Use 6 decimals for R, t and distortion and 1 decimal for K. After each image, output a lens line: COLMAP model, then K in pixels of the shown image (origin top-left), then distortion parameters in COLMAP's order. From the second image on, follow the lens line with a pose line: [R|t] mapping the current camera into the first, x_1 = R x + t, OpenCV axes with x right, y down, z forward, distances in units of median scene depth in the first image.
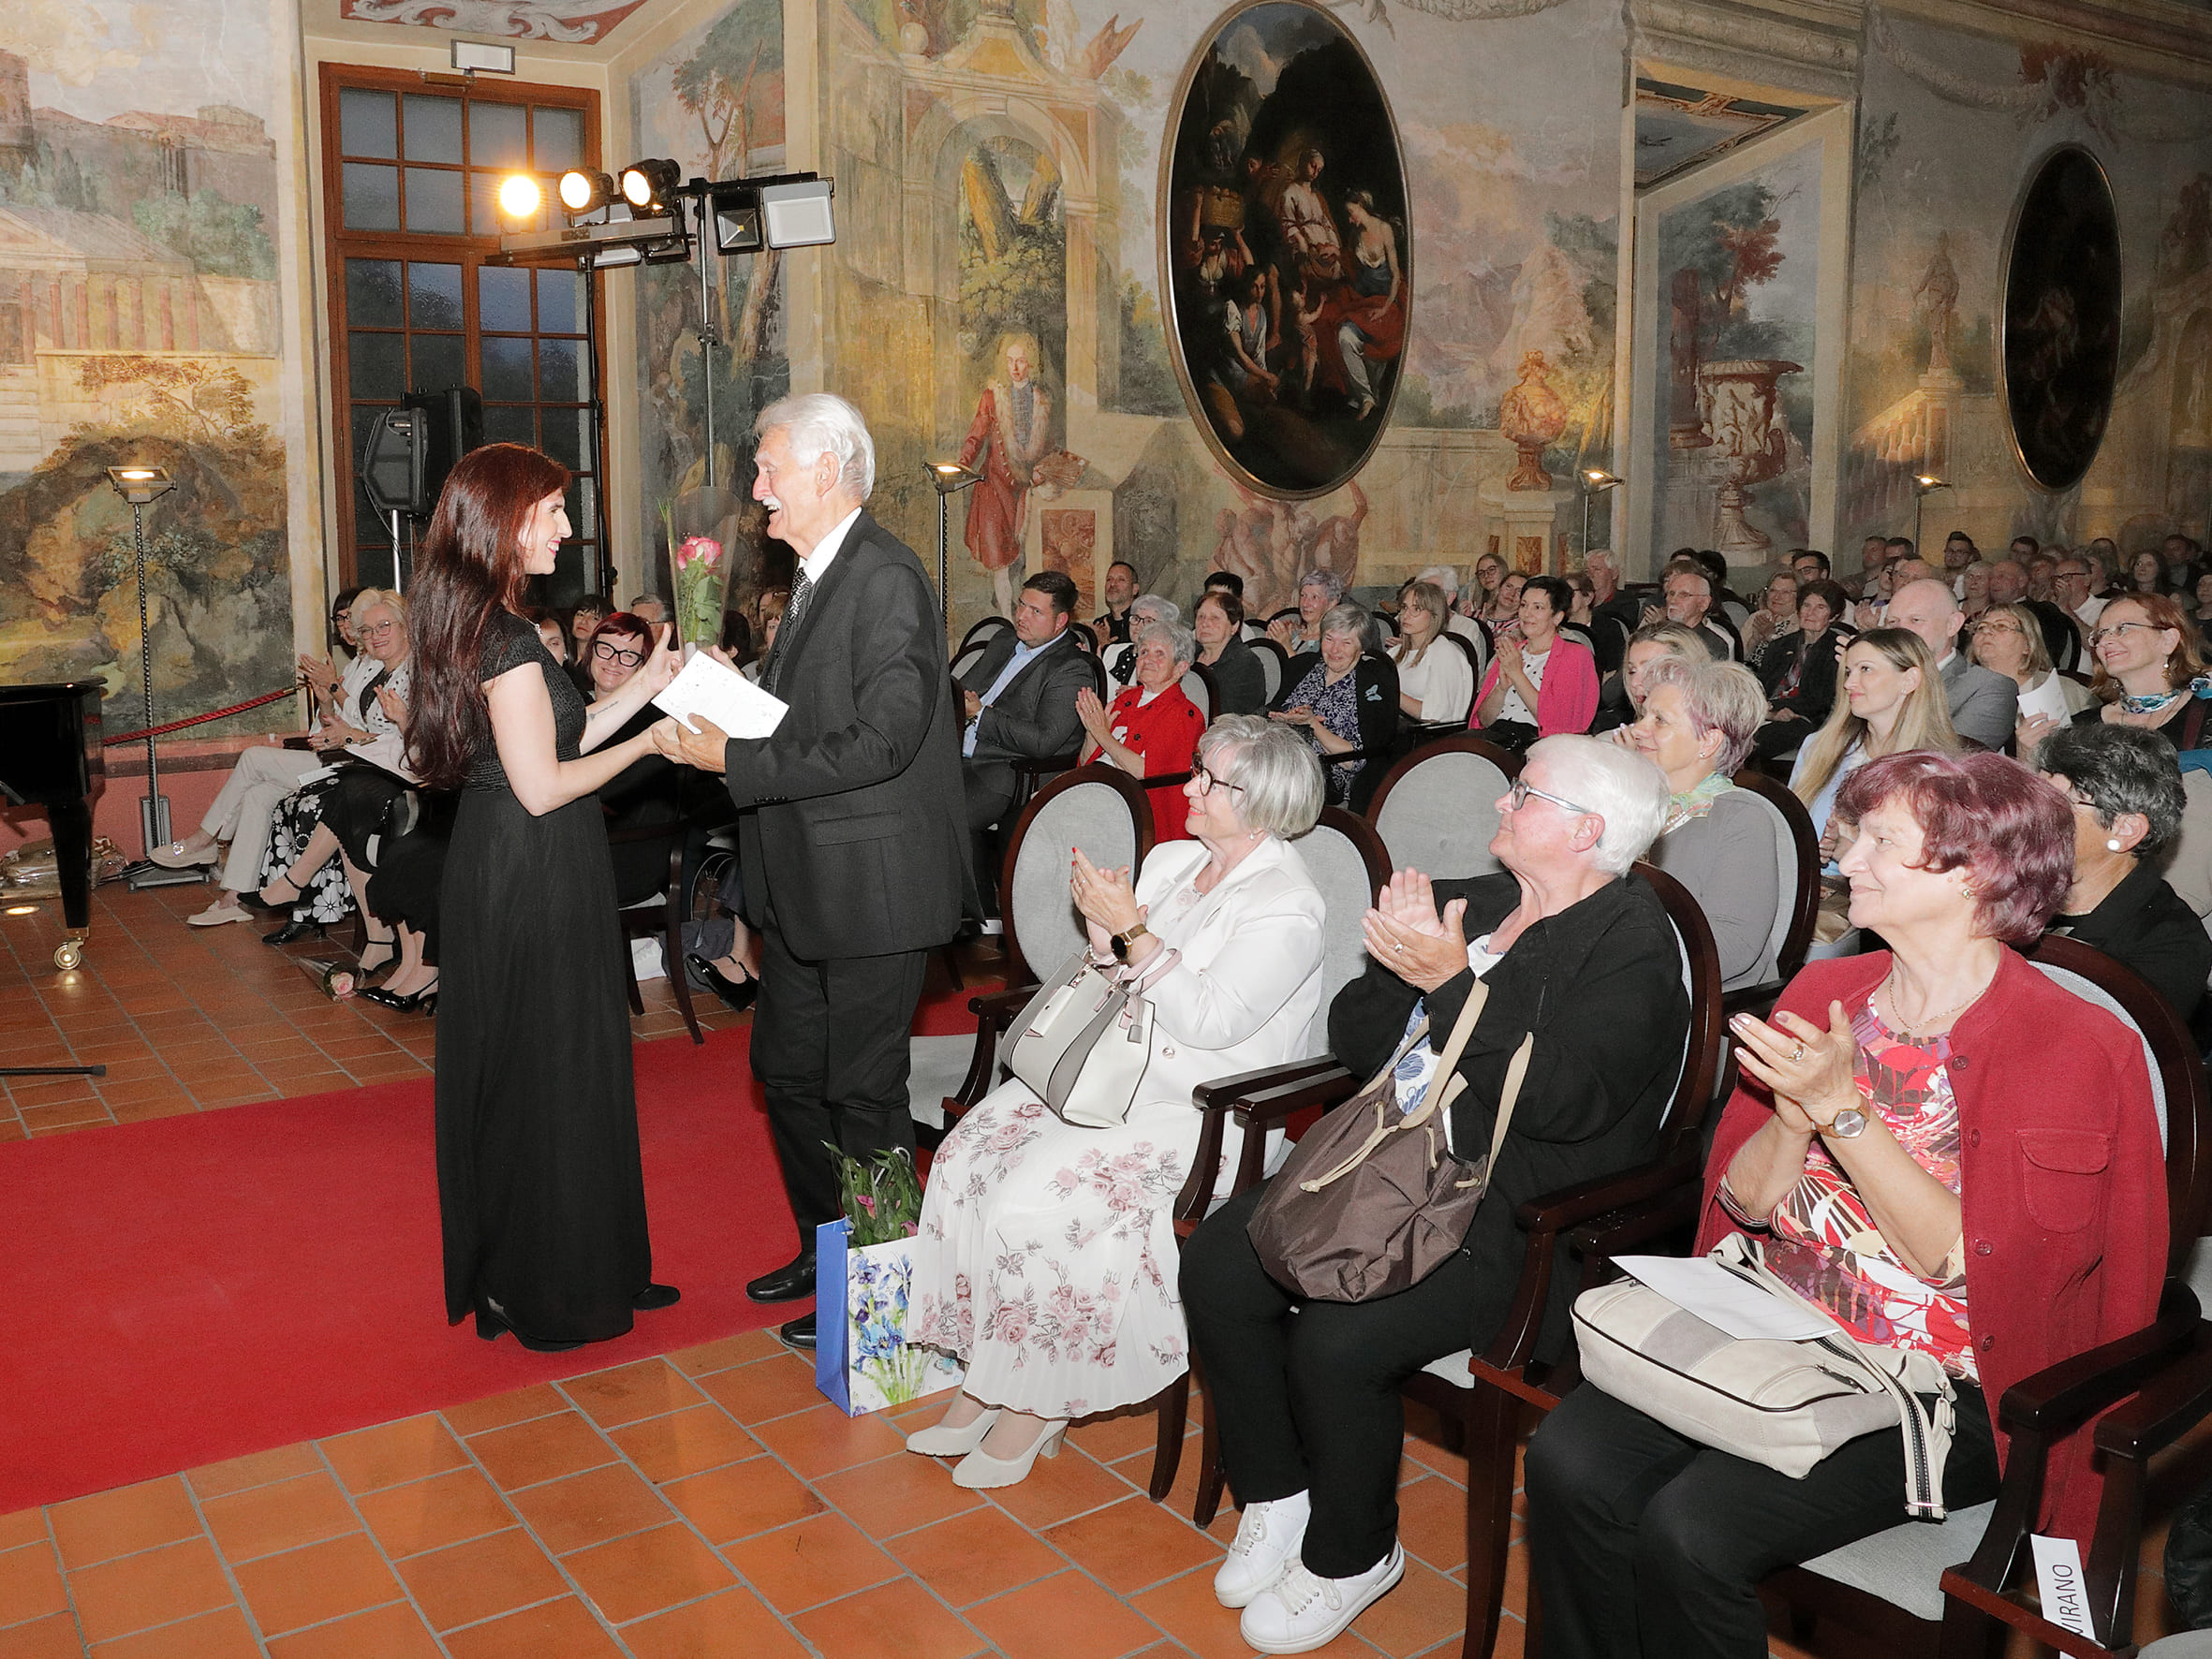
lens RADIAL K [[1893.2, 0, 866.2], [0, 1893.2, 785.1], [0, 0, 1]] dist [-0.112053, 0.093739]
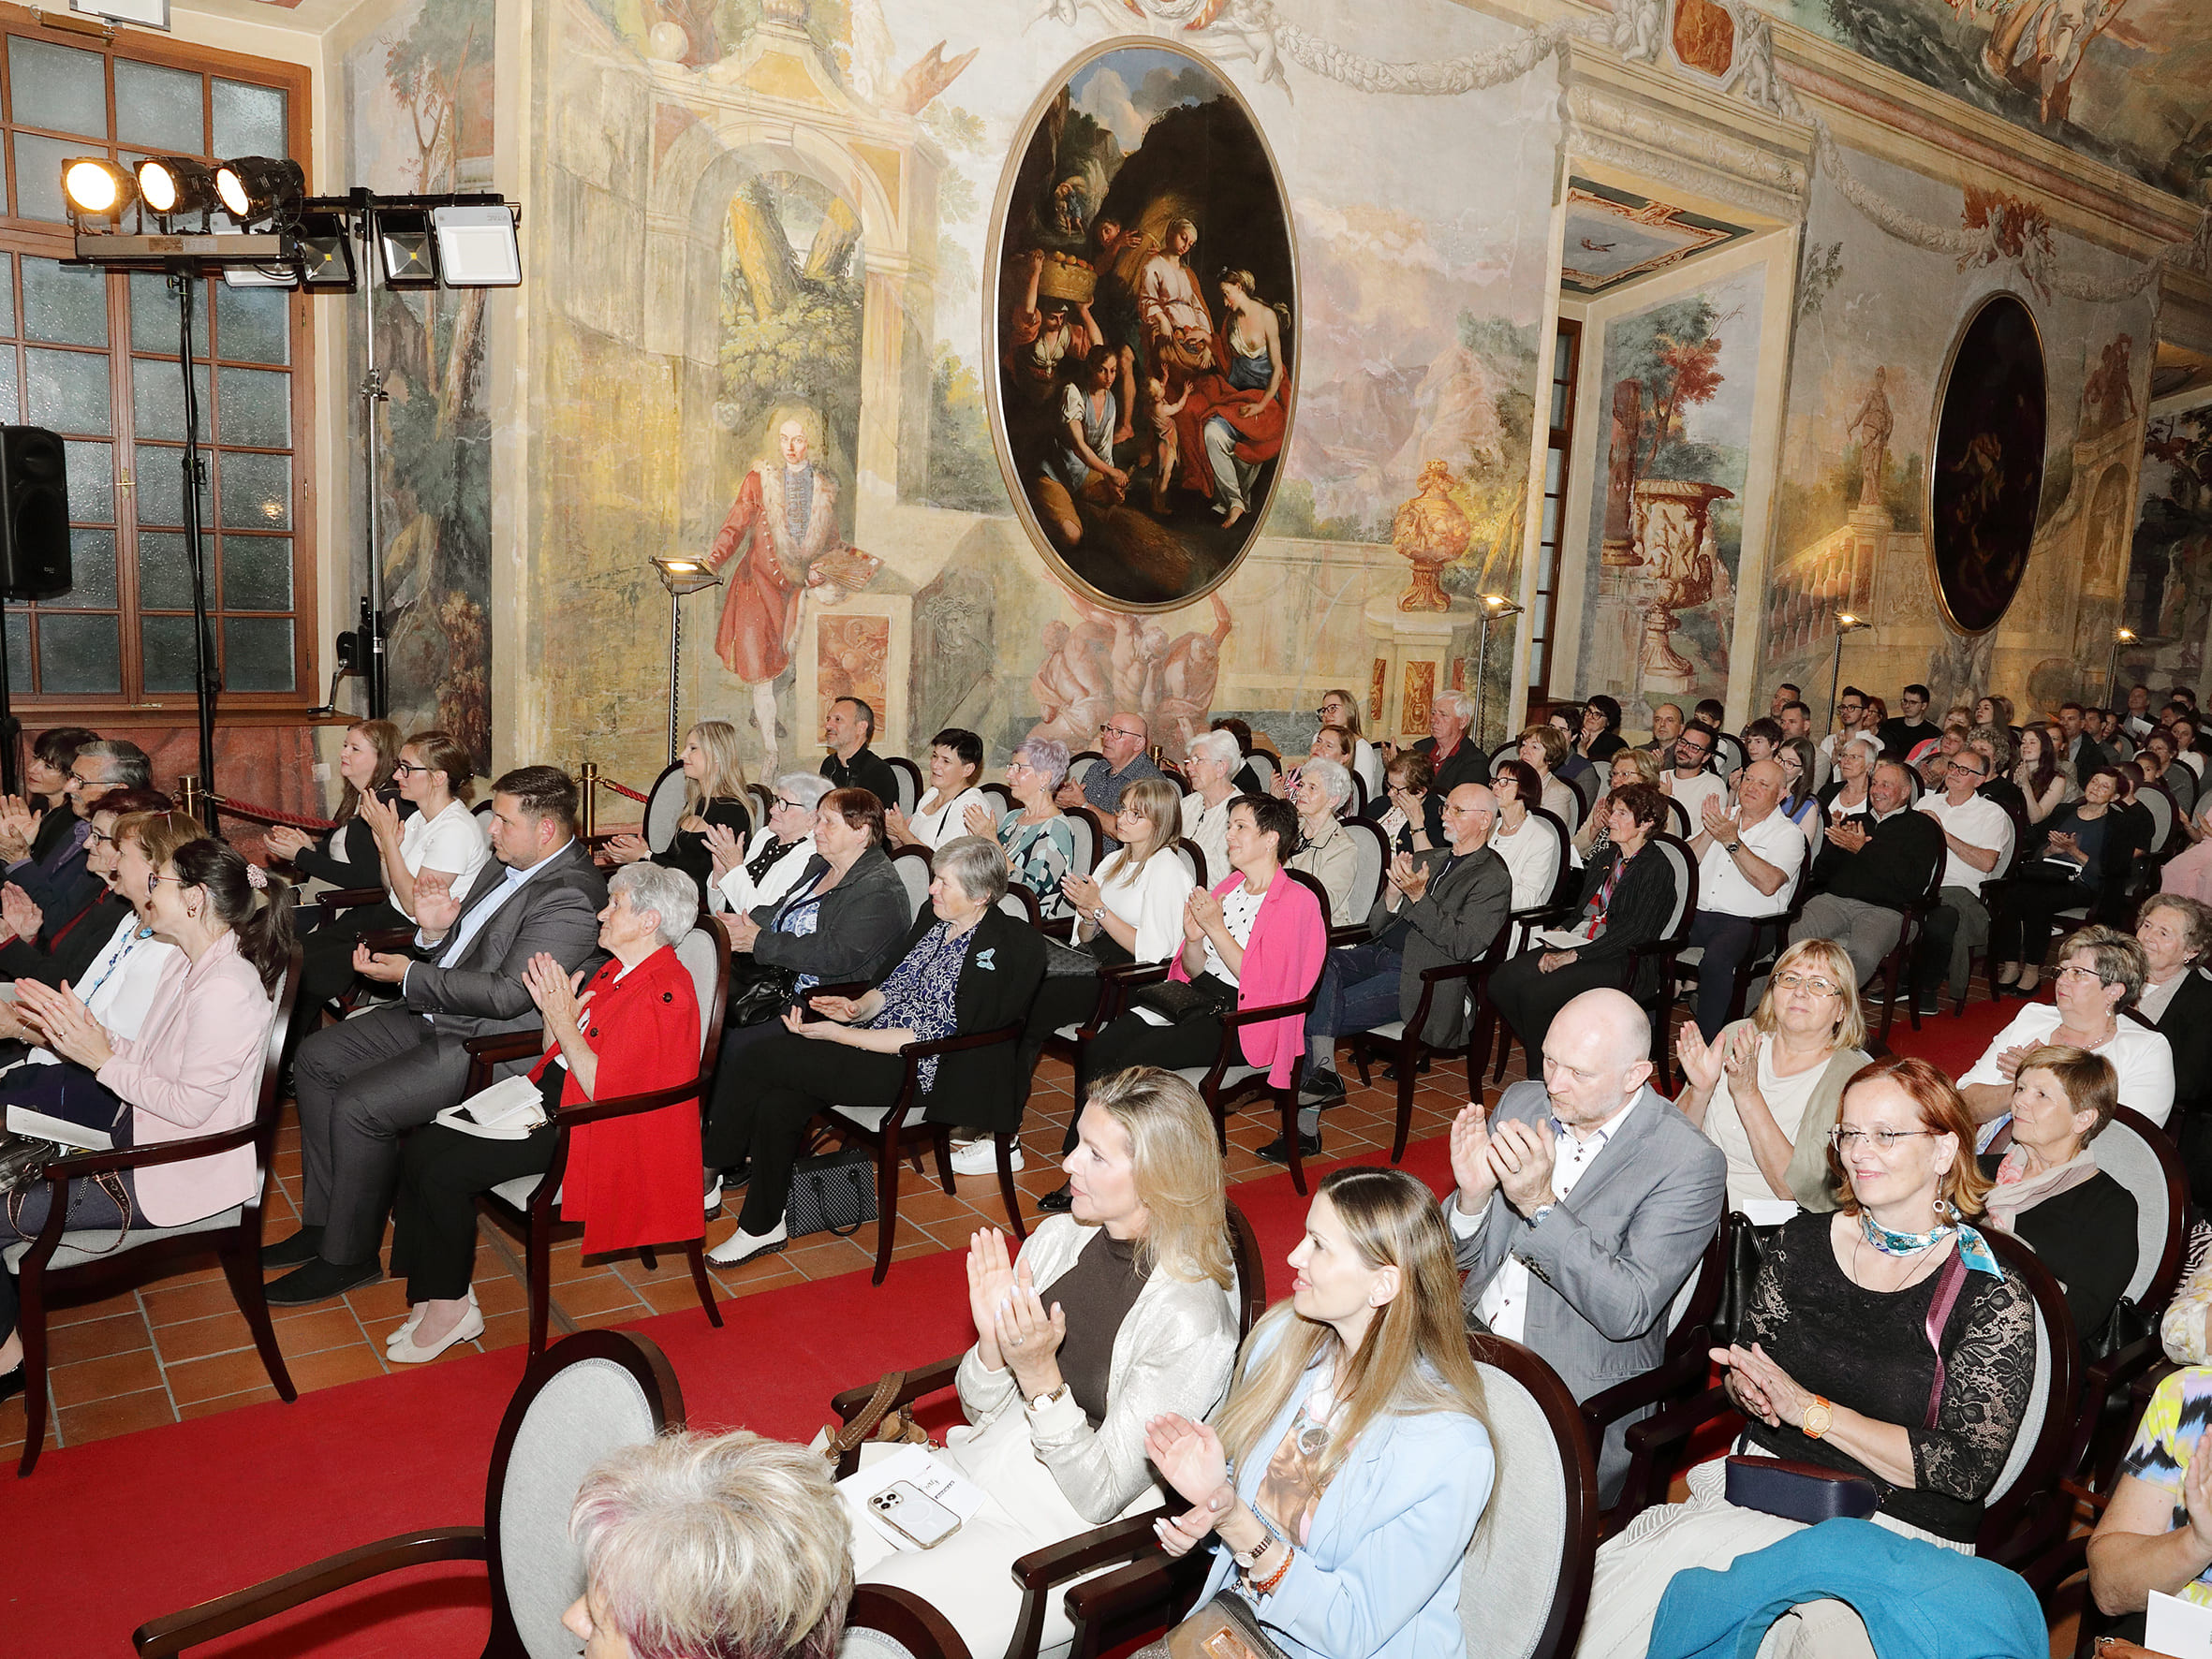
lens RADIAL K [[1741.6, 0, 1213.7], [0, 1741.6, 828.9], [0, 0, 1]] dist [-0.110138, 0.091684]
pose [[0.987922, 0.054446, 0.145071, 0.147487], [-0.058402, 0.998025, 0.023150, -0.070910], [-0.143524, -0.031343, 0.989150, 0.177538]]
